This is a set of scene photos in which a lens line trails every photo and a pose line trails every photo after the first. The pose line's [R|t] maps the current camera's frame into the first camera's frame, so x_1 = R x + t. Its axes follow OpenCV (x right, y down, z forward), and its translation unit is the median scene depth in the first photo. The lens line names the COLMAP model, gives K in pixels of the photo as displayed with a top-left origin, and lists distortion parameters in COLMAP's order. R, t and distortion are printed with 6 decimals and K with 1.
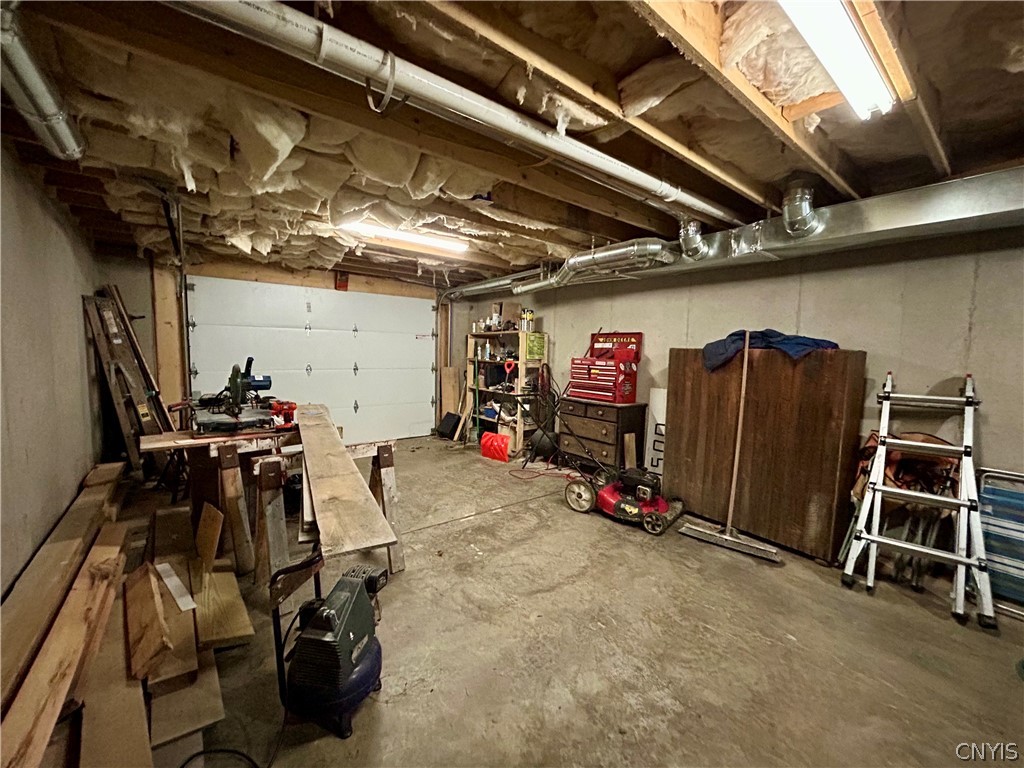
lens RADIAL K [[412.5, 0, 512.0], [0, 412.5, 384.0], [0, 0, 1]] dist [-0.002266, 0.000399]
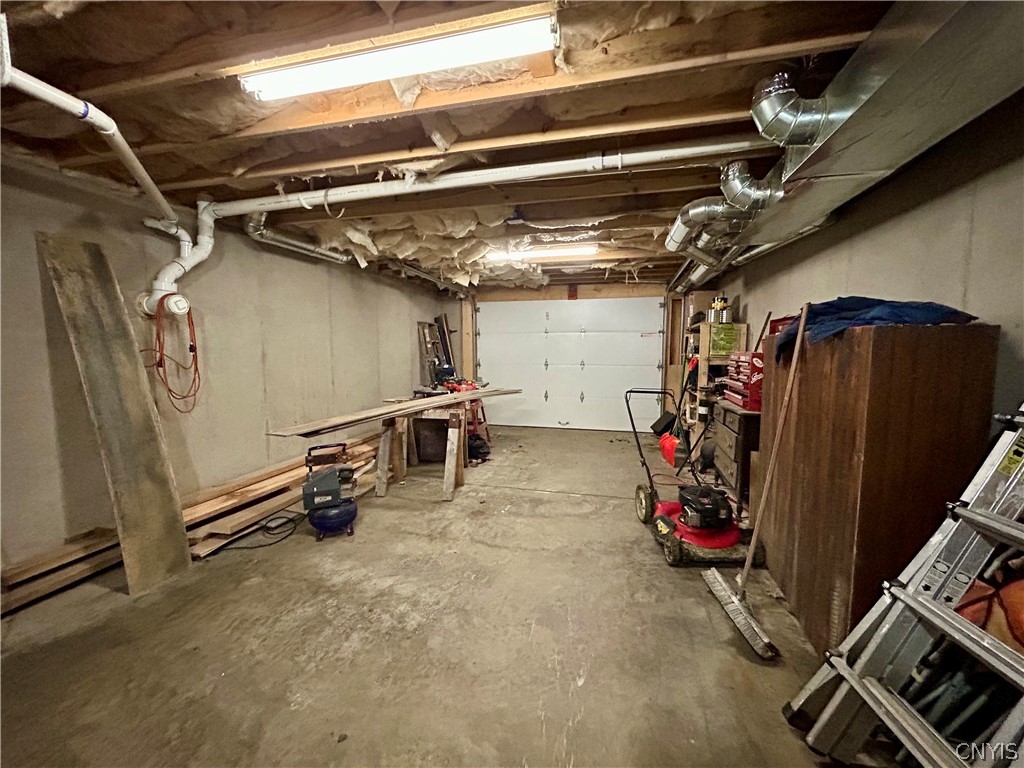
lens RADIAL K [[412.5, 0, 512.0], [0, 412.5, 384.0], [0, 0, 1]] dist [-0.002266, 0.000399]
pose [[0.603360, 0.048218, -0.796010, 0.766401], [-0.051602, 0.998439, 0.021367, 0.005687], [0.795798, 0.028183, 0.604906, 0.235703]]
